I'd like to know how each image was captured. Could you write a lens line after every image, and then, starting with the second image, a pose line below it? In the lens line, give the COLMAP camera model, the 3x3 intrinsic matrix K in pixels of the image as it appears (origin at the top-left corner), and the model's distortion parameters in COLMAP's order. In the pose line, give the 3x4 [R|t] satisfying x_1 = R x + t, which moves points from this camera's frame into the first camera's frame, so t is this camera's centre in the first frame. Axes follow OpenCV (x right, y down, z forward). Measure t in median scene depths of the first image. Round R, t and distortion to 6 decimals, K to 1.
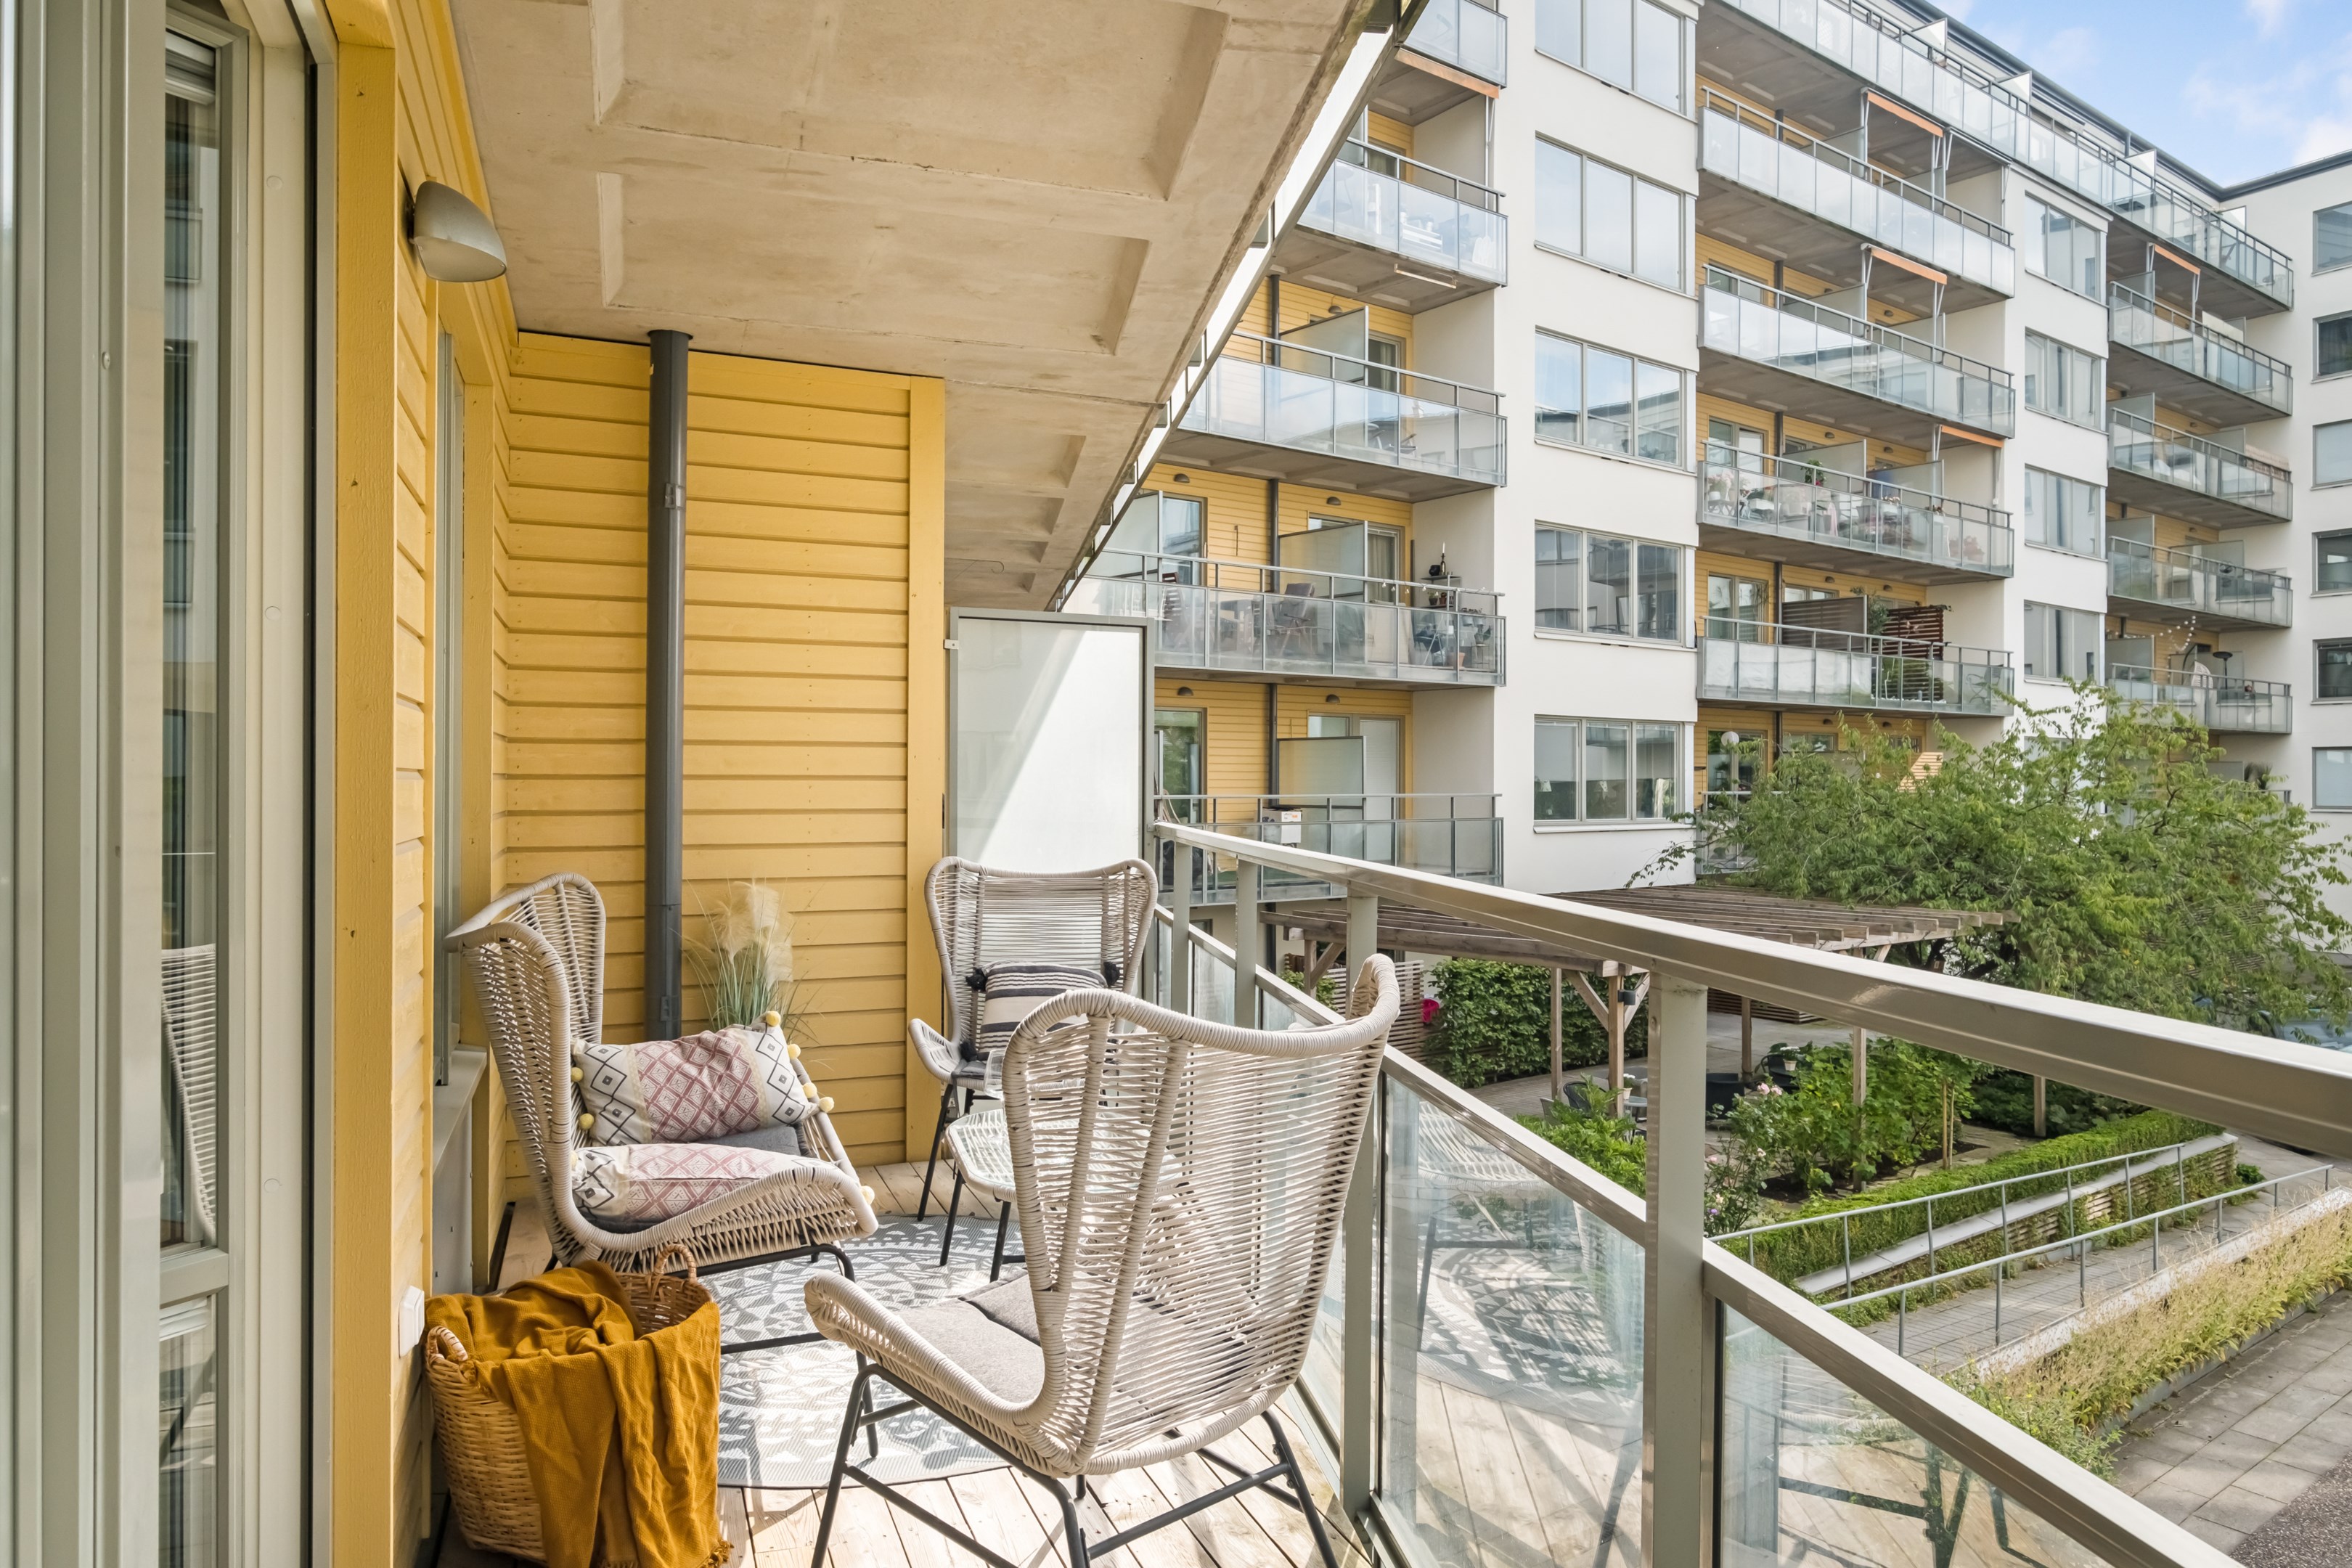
lens RADIAL K [[1628.2, 0, 1176.0], [0, 1628.2, 784.0], [0, 0, 1]] dist [0.000132, 0.000124]
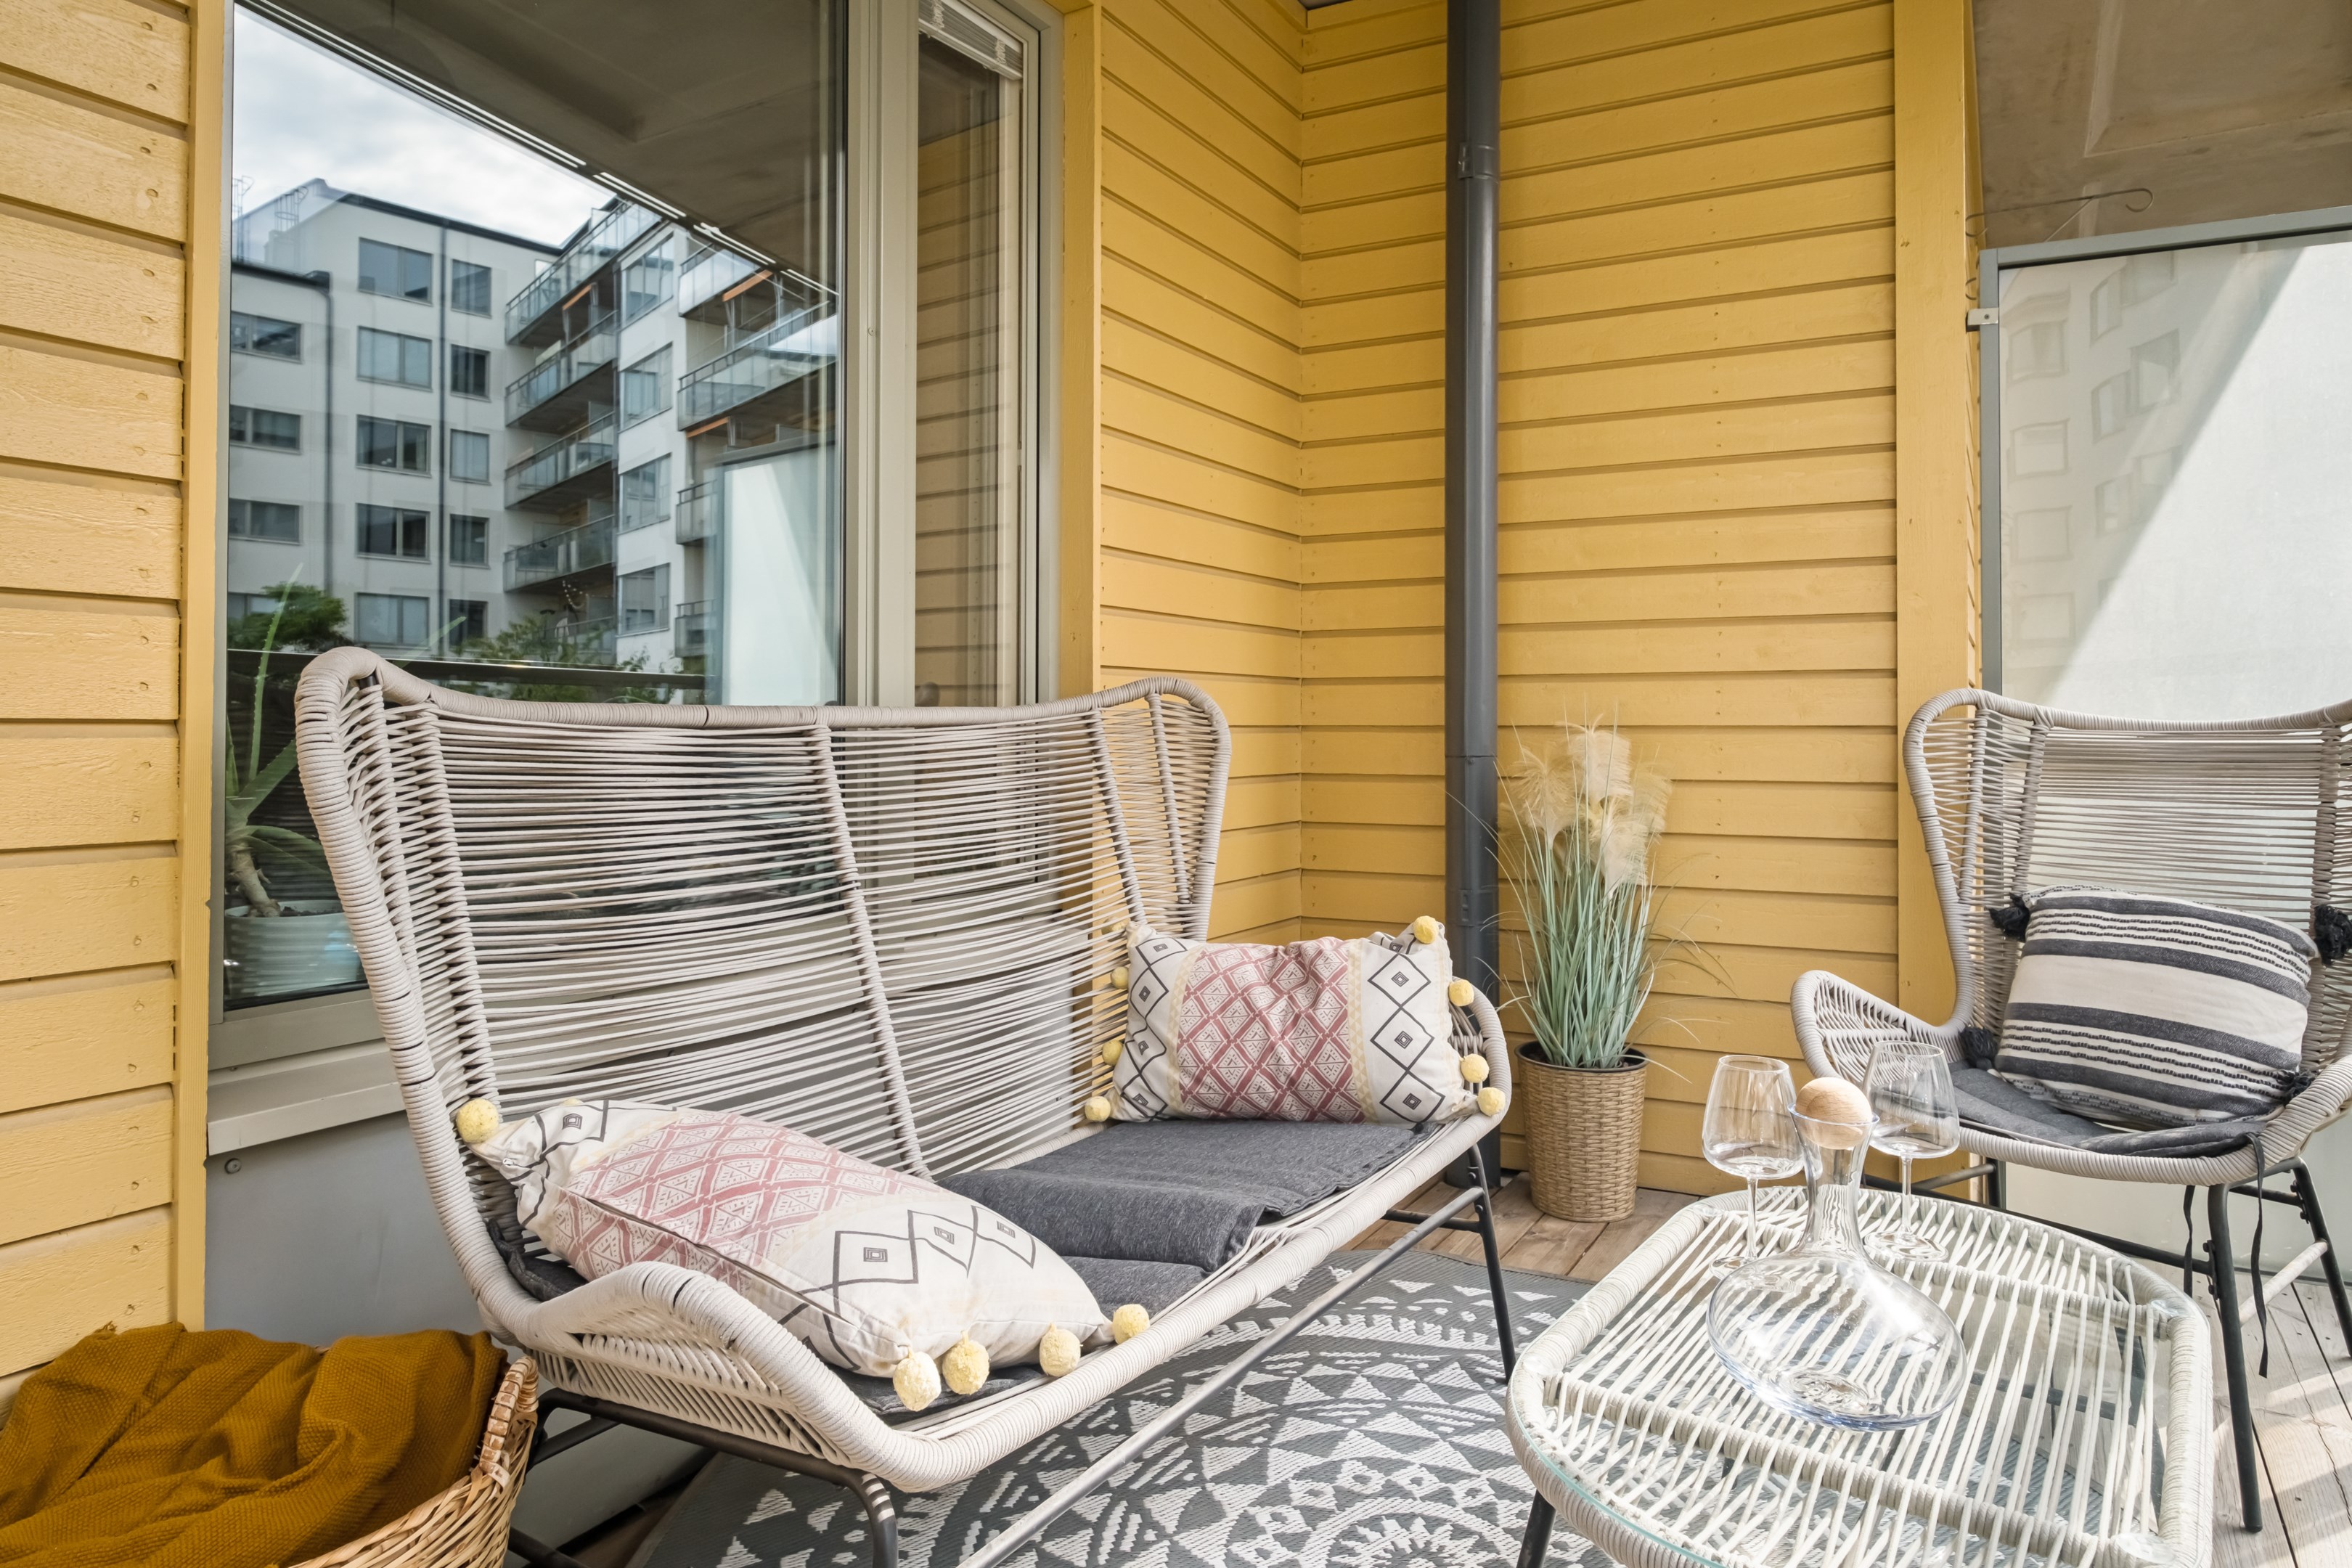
lens RADIAL K [[1352.5, 0, 1176.0], [0, 1352.5, 719.8], [0, 0, 1]] dist [-0.000377, -0.000360]
pose [[0.613394, -0.015377, -0.789627, 0.063199], [0.002634, 0.999845, -0.017425, 0.066738], [0.789772, 0.008608, 0.613340, 0.545267]]
